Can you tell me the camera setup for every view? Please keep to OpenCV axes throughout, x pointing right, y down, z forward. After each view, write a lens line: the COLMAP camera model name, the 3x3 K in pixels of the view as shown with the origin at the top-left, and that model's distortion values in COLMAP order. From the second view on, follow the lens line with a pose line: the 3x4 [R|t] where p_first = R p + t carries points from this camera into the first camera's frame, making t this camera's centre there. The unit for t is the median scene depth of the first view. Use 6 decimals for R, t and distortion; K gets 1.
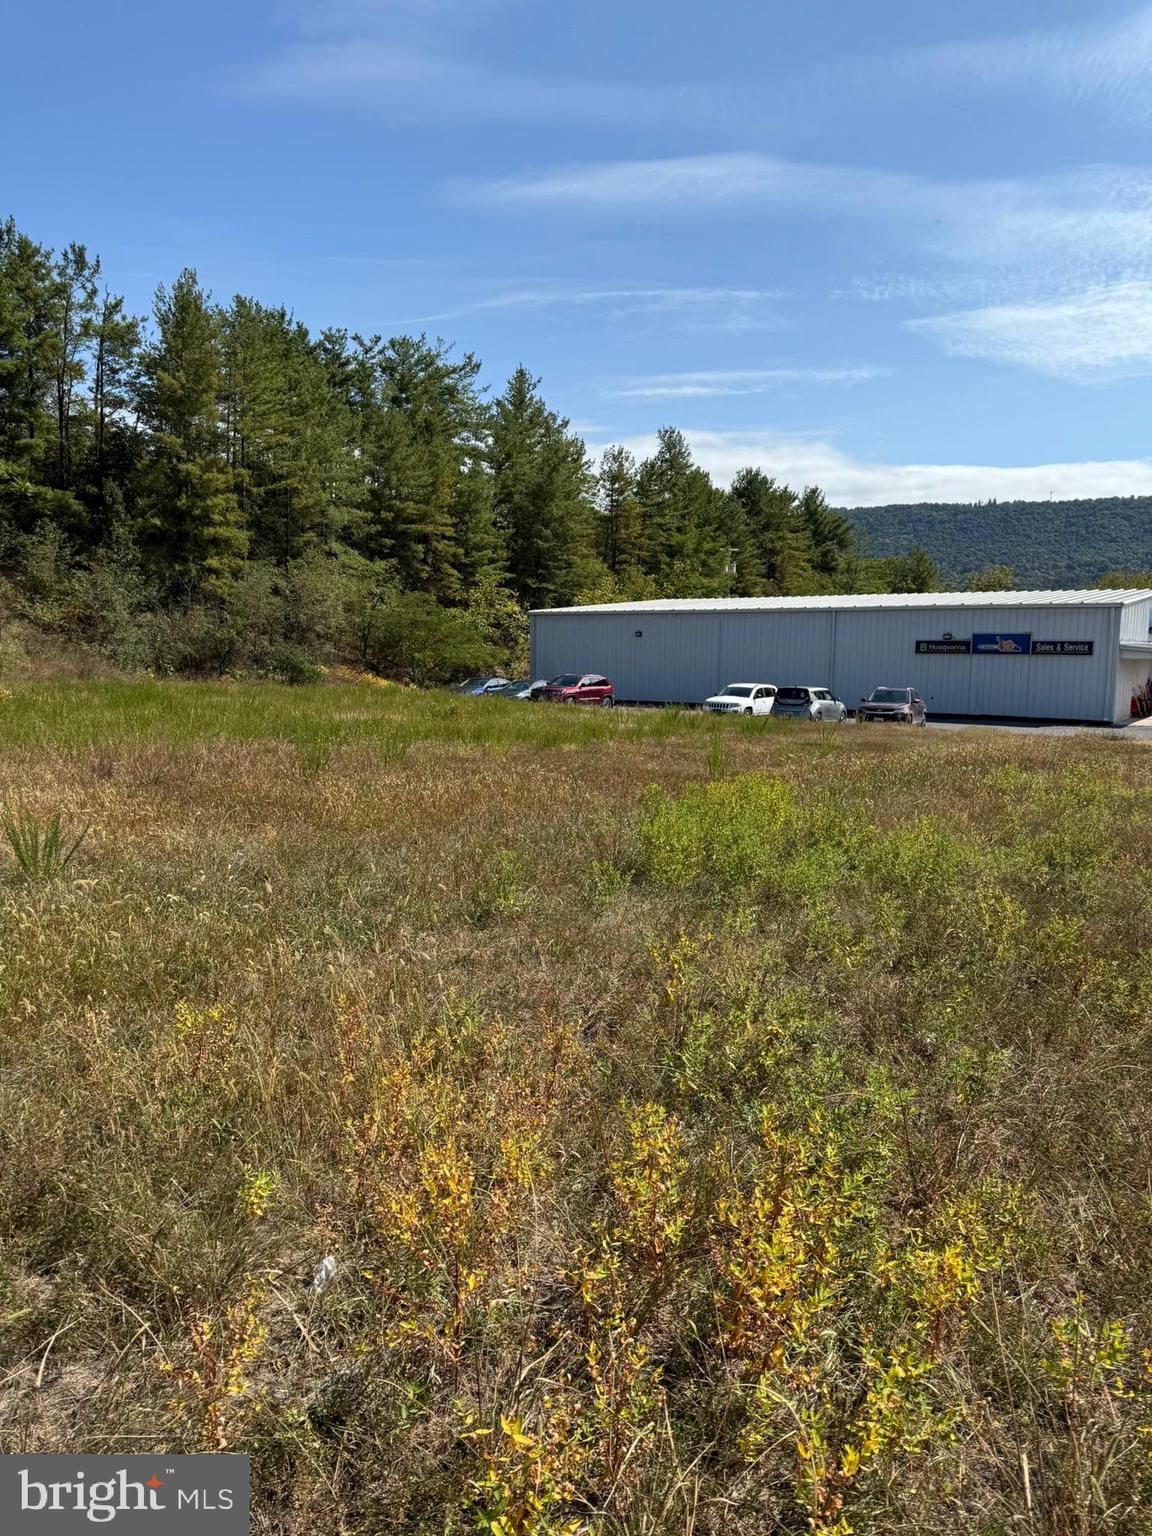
lens RADIAL K [[1055.9, 0, 576.0], [0, 1055.9, 768.0], [0, 0, 1]] dist [-0.033203, 0.000643]
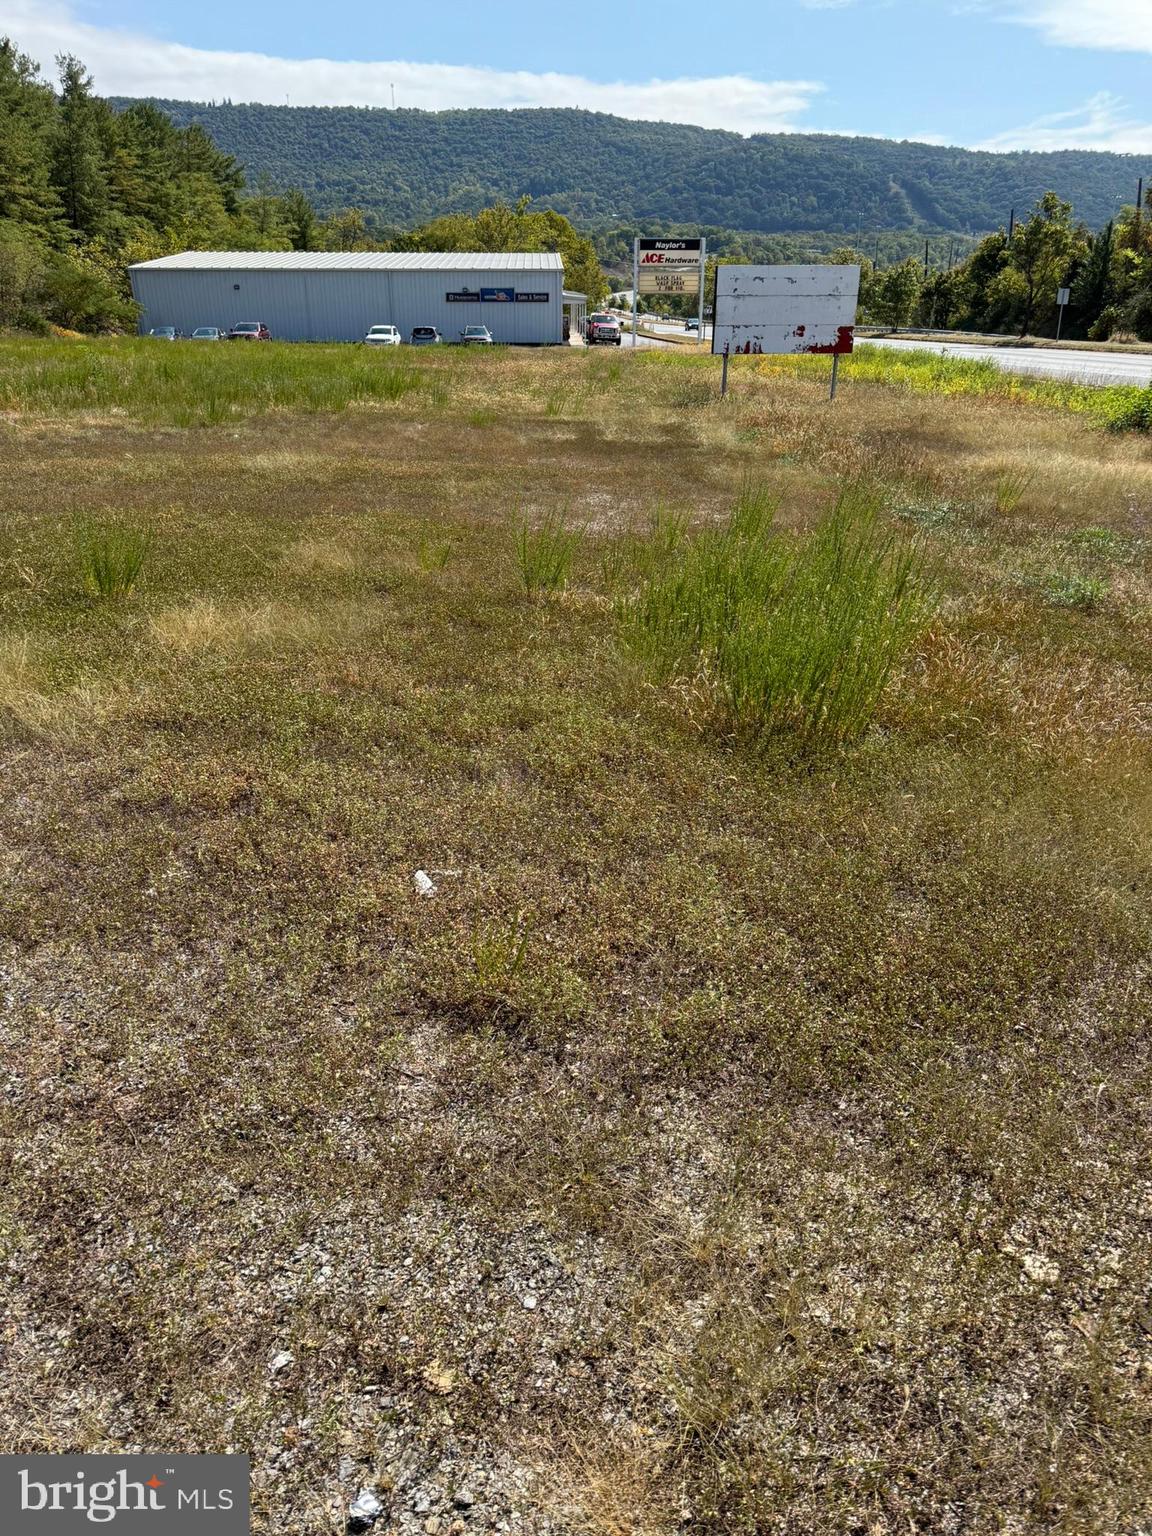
lens RADIAL K [[1055.9, 0, 576.0], [0, 1055.9, 768.0], [0, 0, 1]] dist [-0.033203, 0.000643]
pose [[0.796000, -0.252947, 0.549910, -0.561955], [0.063317, 0.938309, 0.339951, 0.023263], [-0.601975, -0.235783, 0.762910, -0.466586]]
